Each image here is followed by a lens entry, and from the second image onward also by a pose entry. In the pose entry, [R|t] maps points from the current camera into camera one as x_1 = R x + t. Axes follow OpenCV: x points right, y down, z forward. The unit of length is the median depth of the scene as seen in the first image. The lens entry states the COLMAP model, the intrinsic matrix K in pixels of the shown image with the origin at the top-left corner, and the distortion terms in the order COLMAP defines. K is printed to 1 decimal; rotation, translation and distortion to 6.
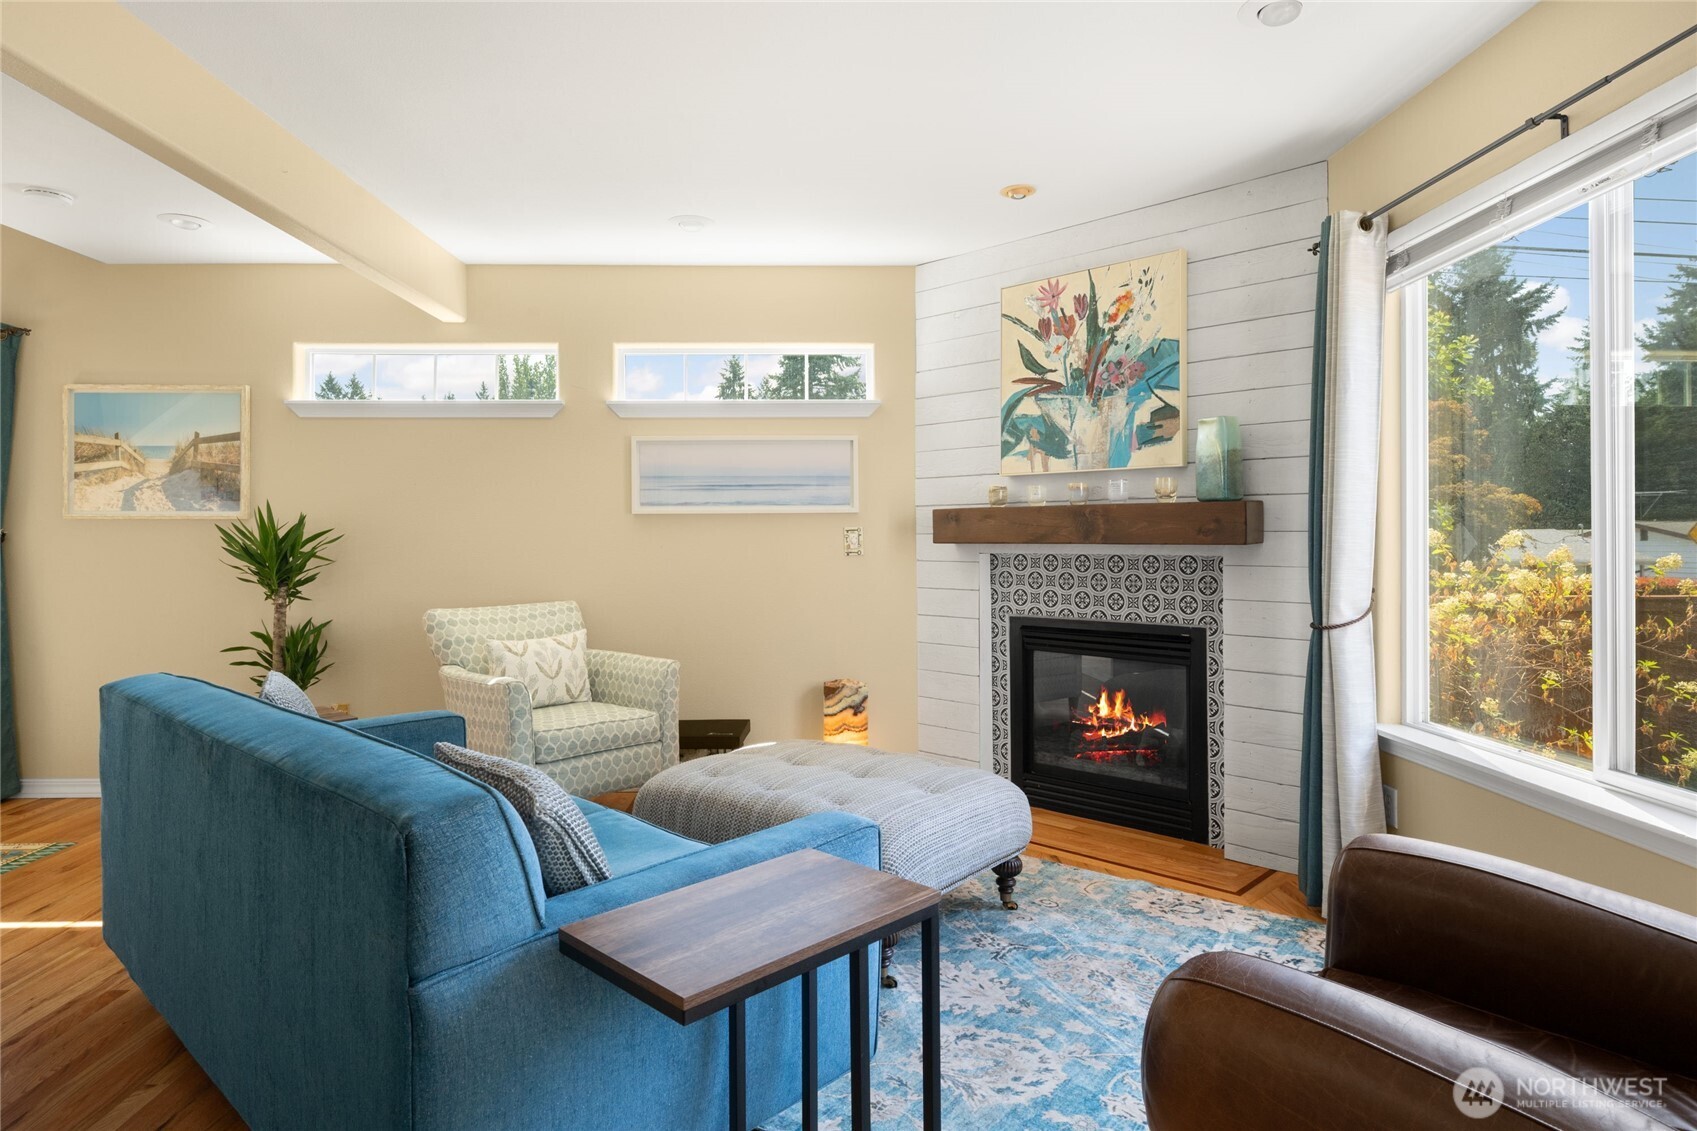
lens RADIAL K [[944.1, 0, 853.1], [0, 944.1, 546.9], [0, 0, 1]] dist [-0.000575, 0.001060]
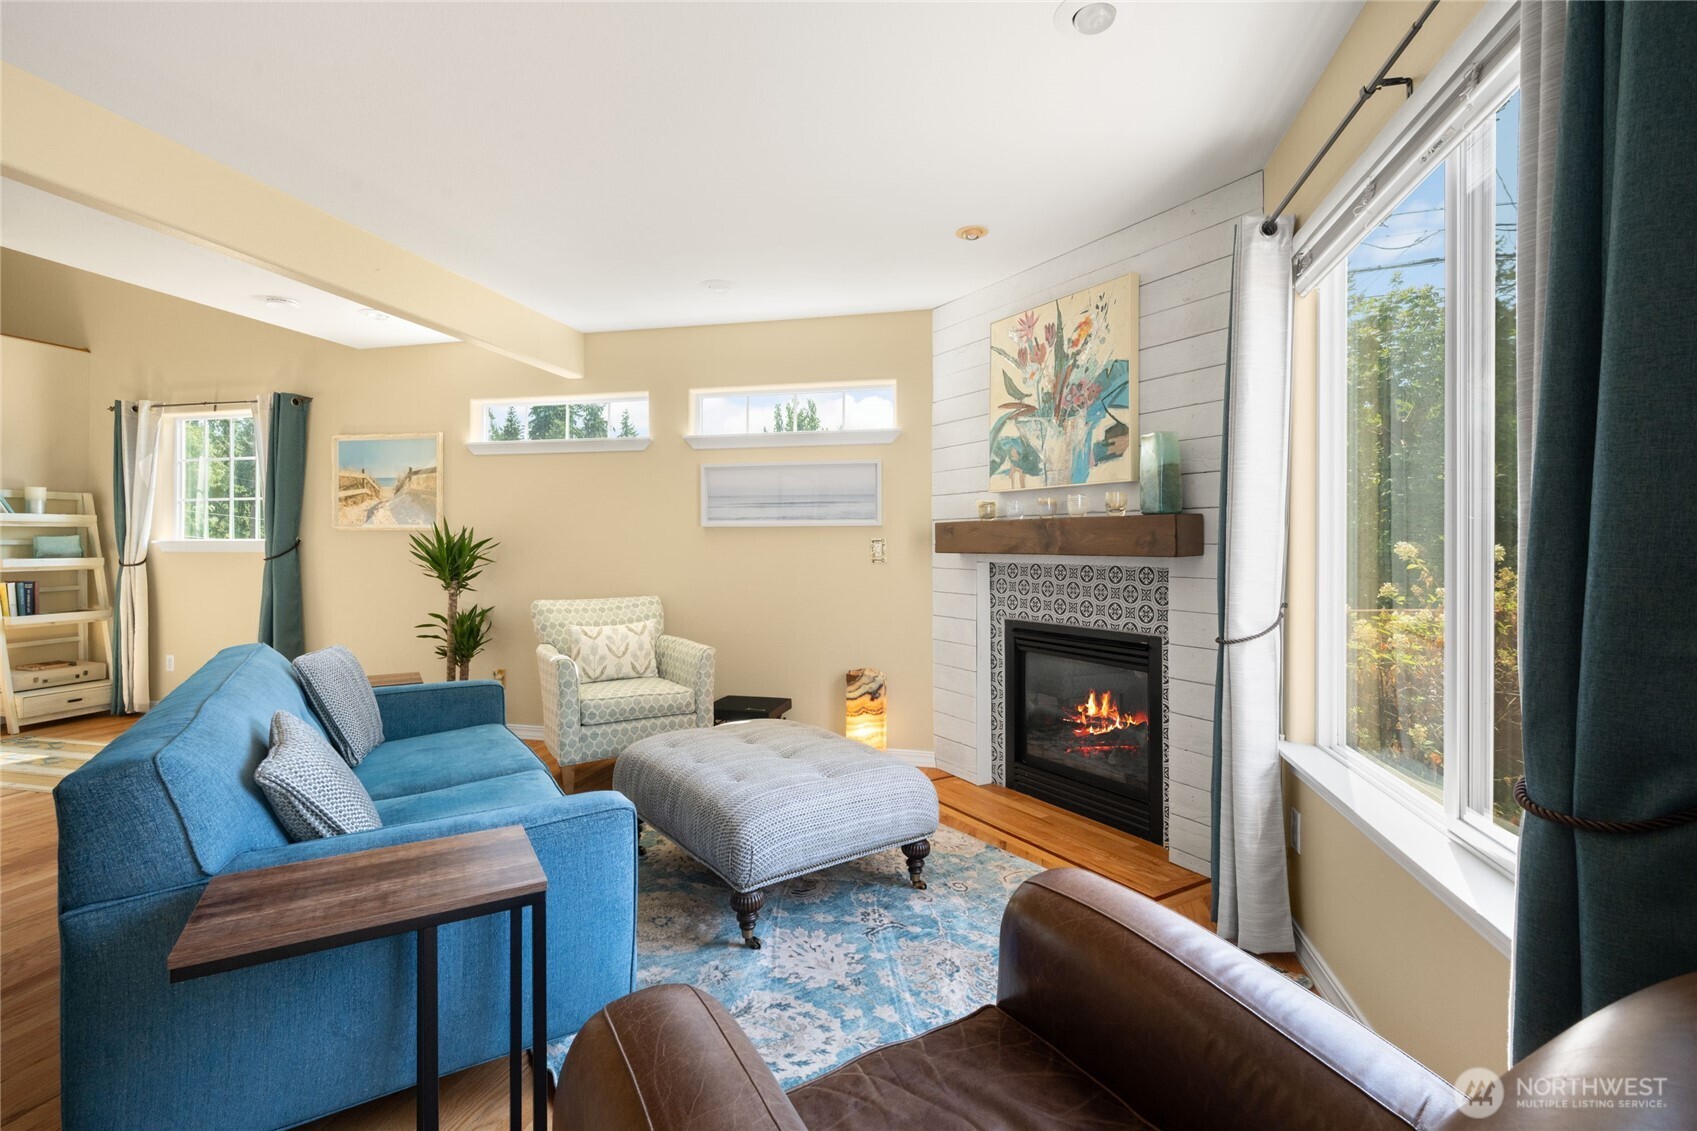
lens RADIAL K [[765.0, 0, 852.6], [0, 765.0, 552.6], [0, 0, 1]] dist [0.002276, 0.000294]
pose [[0.967061, 0.008848, -0.254392, 0.242157], [-0.009155, 0.999958, -0.000022, -0.003290], [0.254381, 0.002351, 0.967101, 0.094492]]
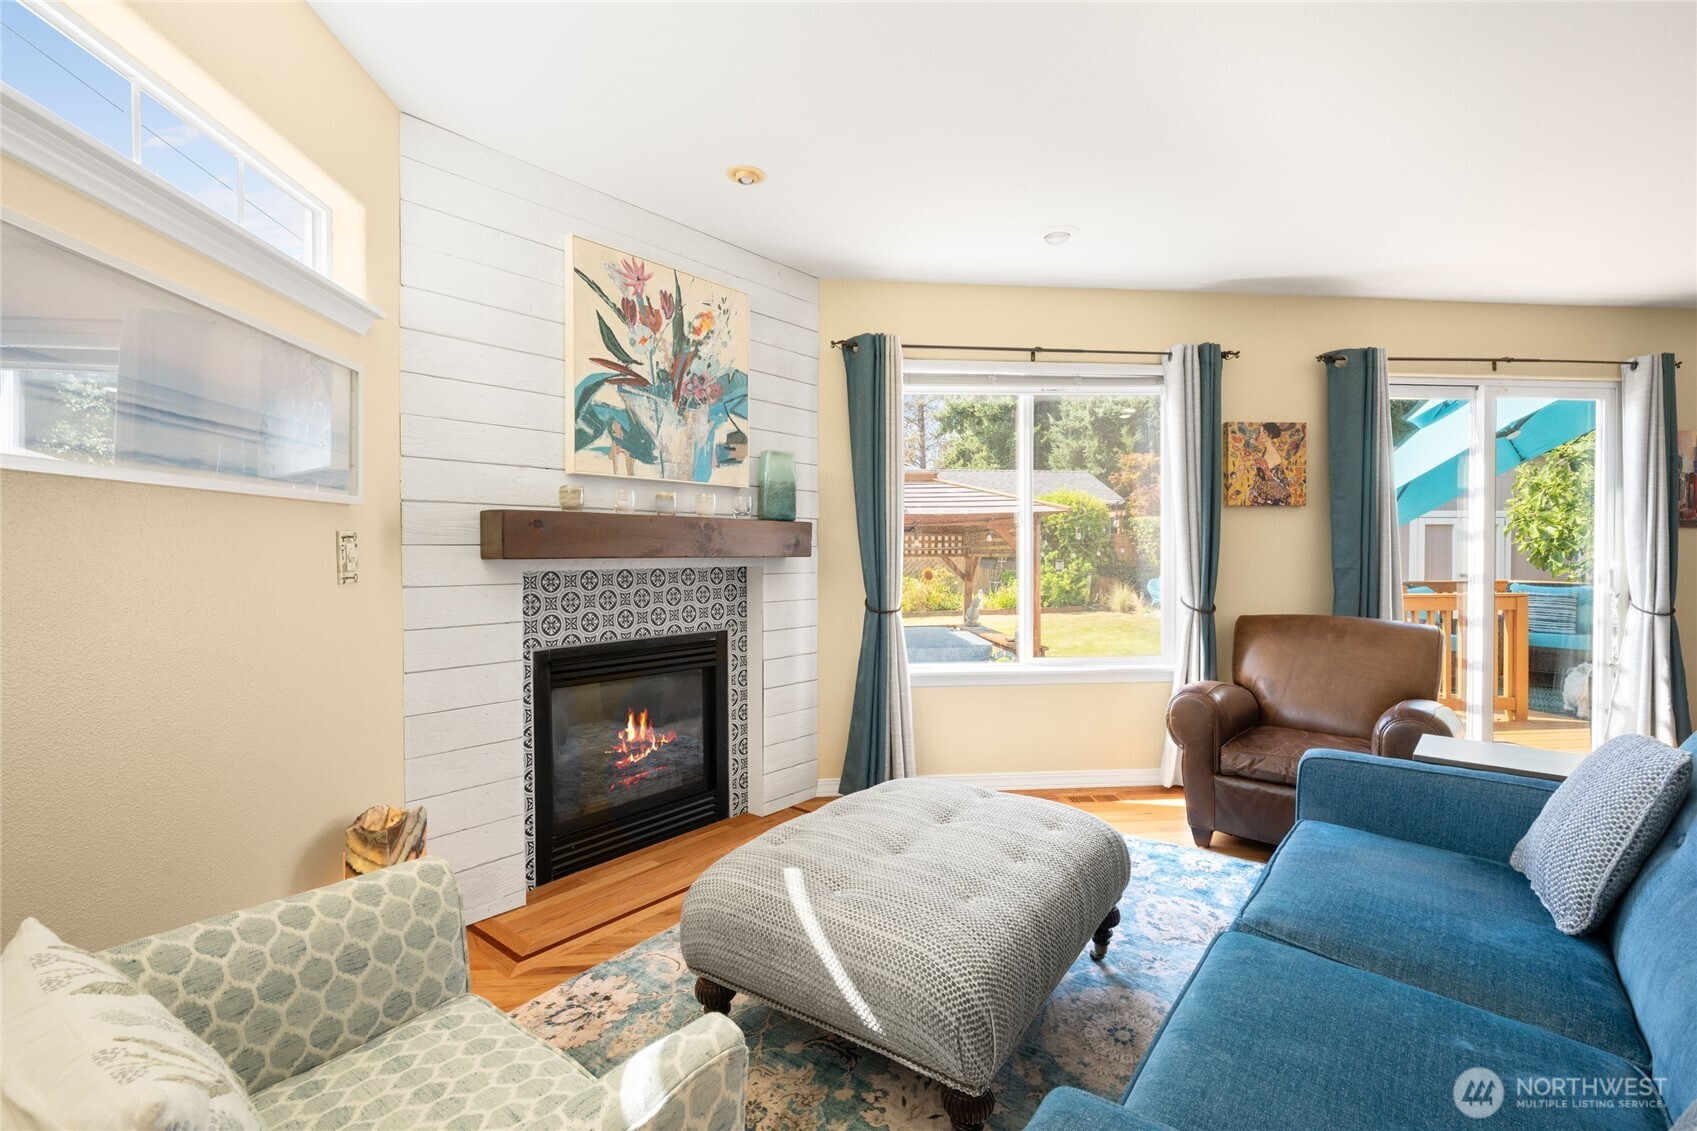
lens RADIAL K [[789.5, 0, 852.8], [0, 789.5, 577.6], [0, 0, 1]] dist [0.000357, -0.000144]
pose [[-0.076080, -0.029475, 0.996666, -0.552134], [0.012792, 0.999452, 0.030534, -0.004722], [-0.997020, 0.015073, -0.075661, 0.860136]]
